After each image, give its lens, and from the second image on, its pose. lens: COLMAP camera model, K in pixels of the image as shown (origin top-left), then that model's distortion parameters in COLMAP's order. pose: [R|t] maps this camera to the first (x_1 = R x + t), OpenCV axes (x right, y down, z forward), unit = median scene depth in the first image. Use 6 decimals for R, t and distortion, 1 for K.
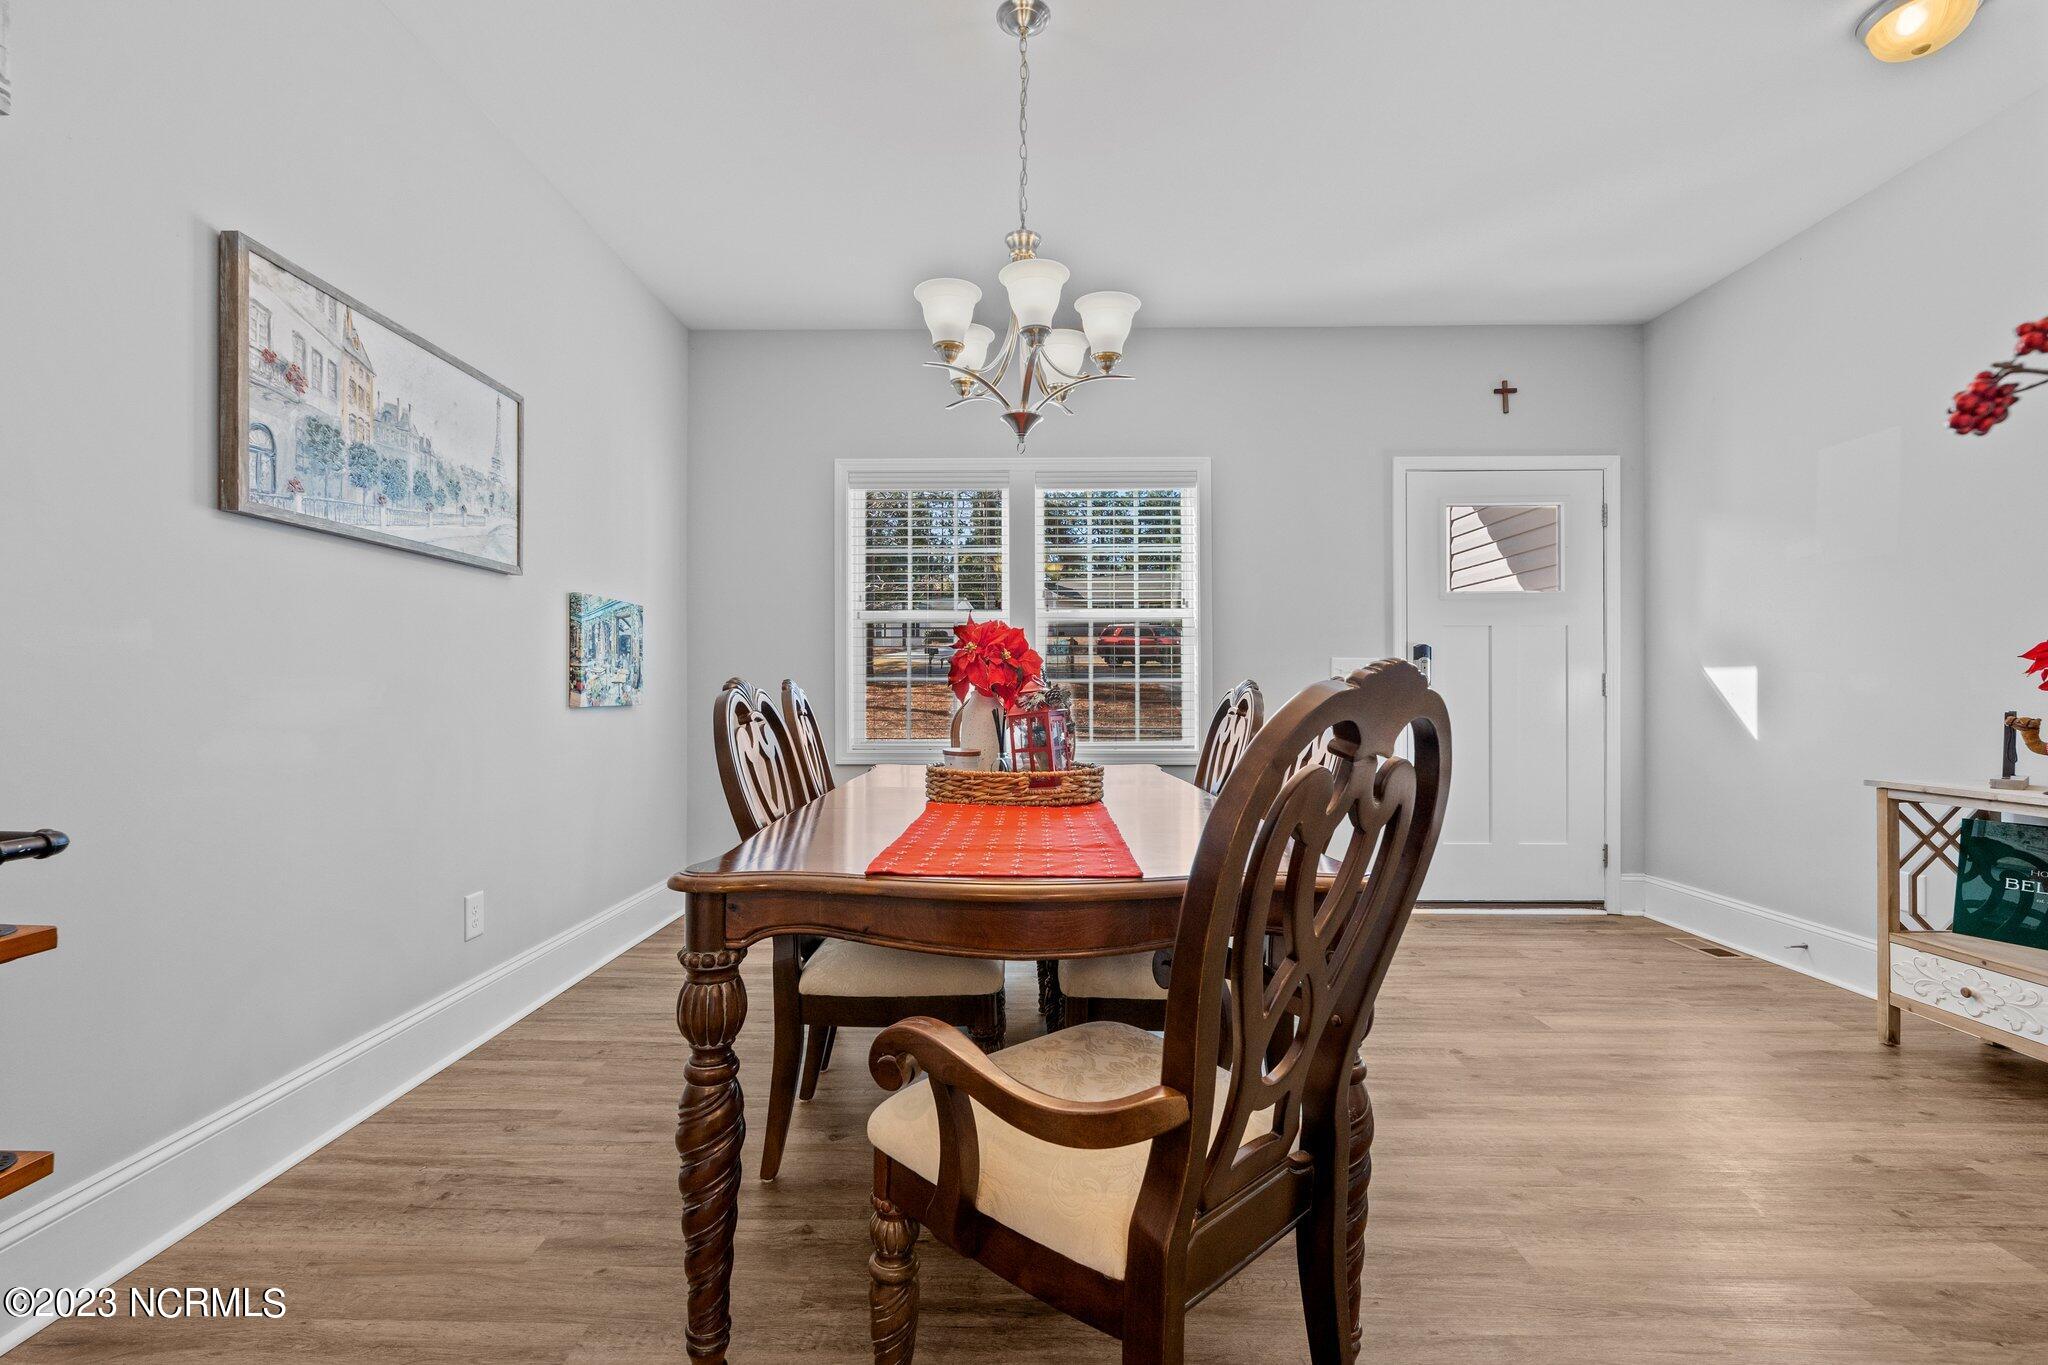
lens RADIAL K [[901.4, 0, 1021.0], [0, 901.4, 687.4], [0, 0, 1]] dist [0.001335, 0.000491]
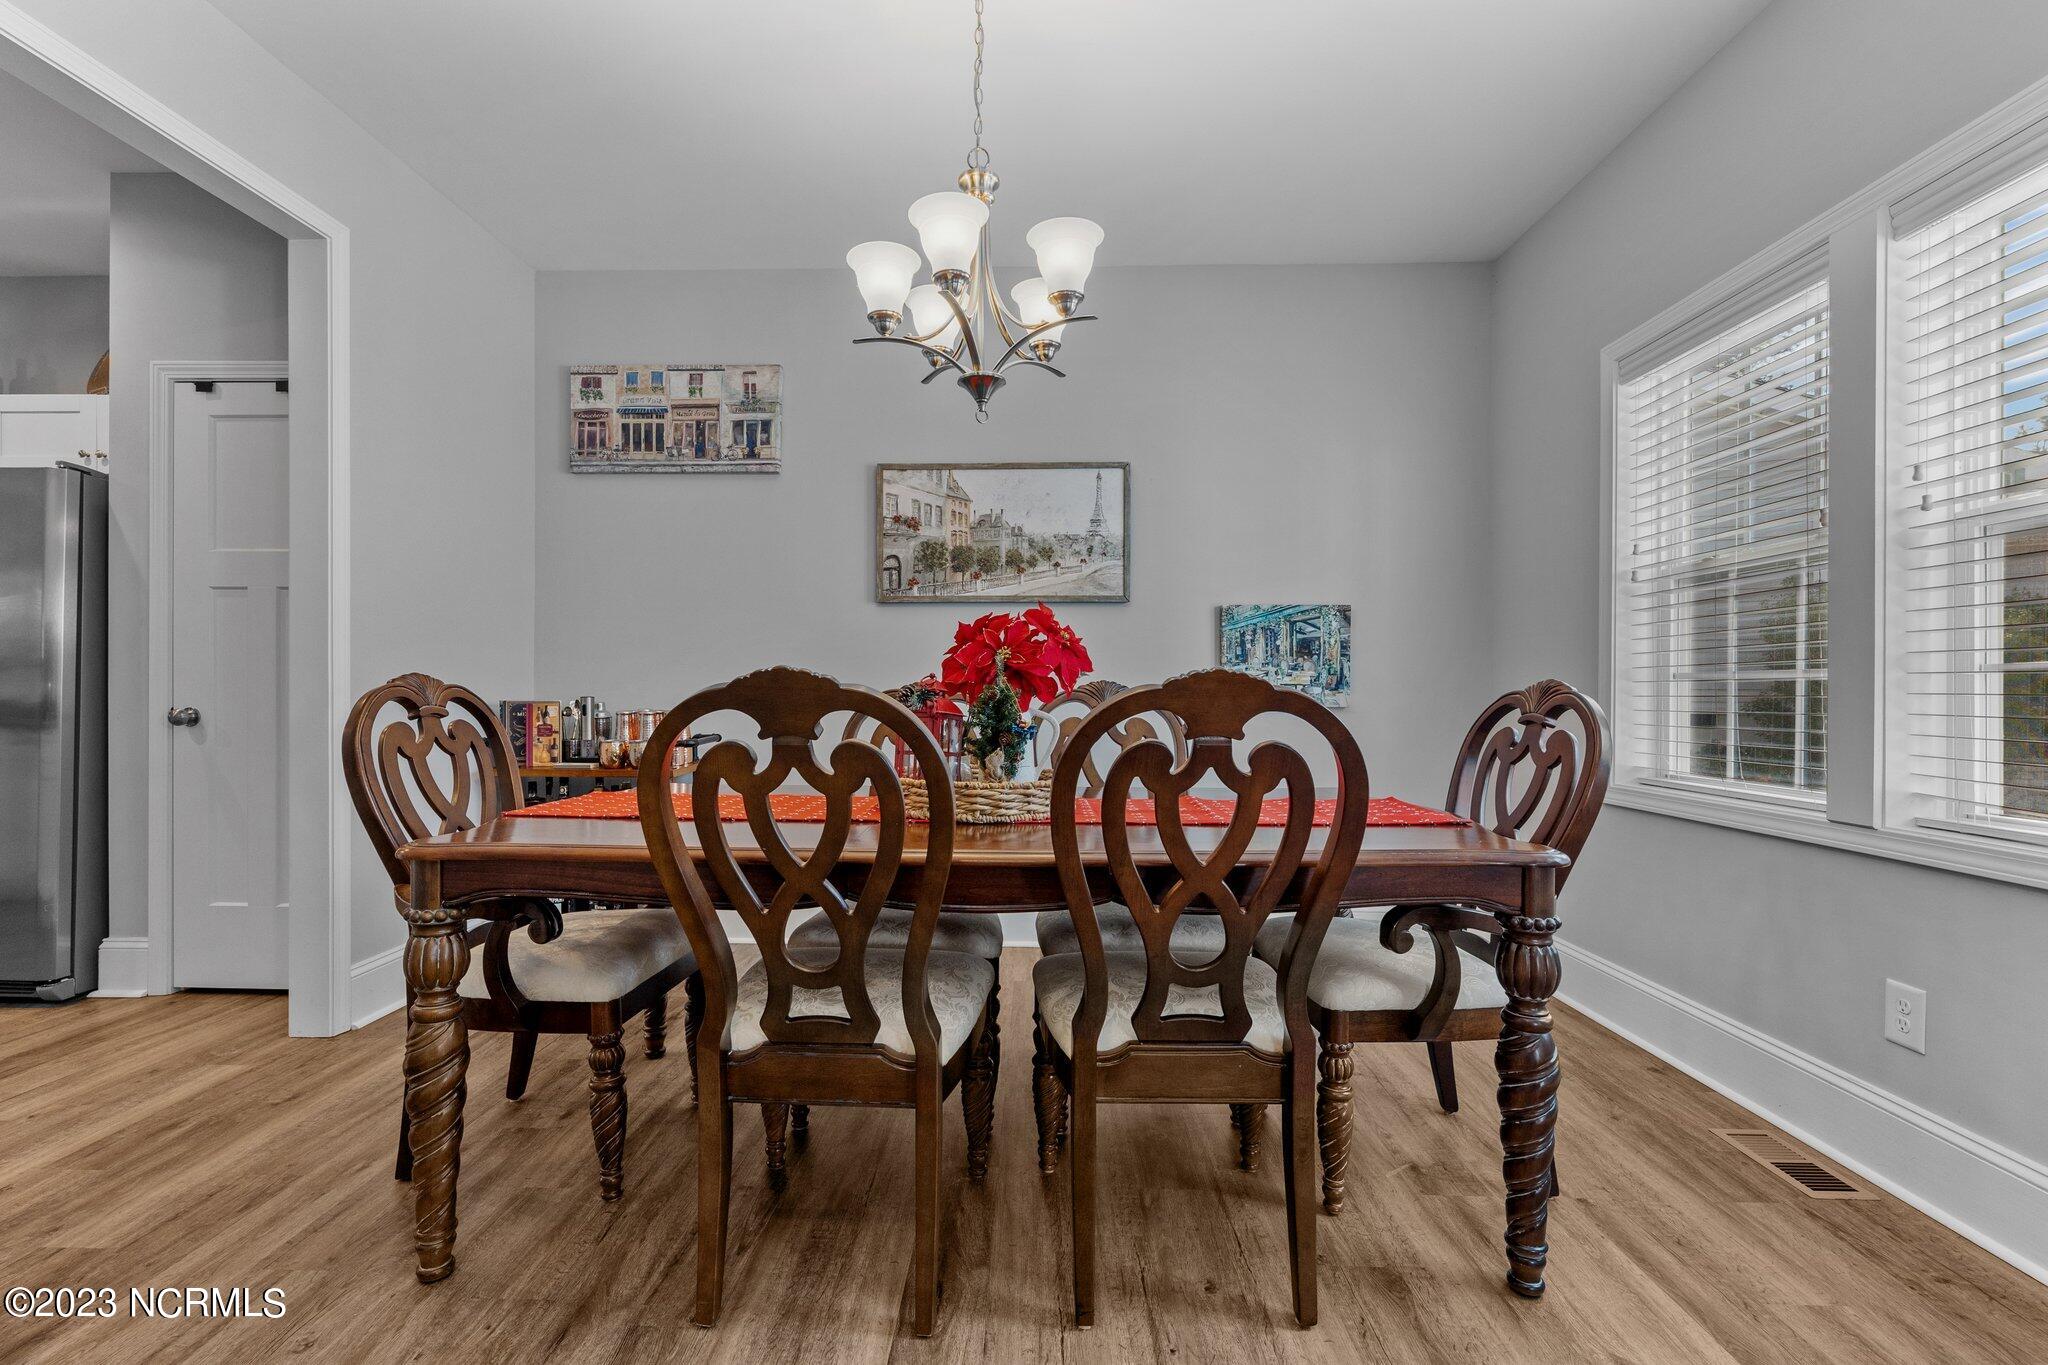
lens RADIAL K [[901.4, 0, 1010.7], [0, 901.4, 687.6], [0, 0, 1]] dist [0.001335, 0.000491]
pose [[-0.028474, -0.001021, -0.999594, 0.919641], [0.003461, 0.999993, -0.001120, -0.002693], [0.999589, -0.003491, -0.028470, 1.100648]]
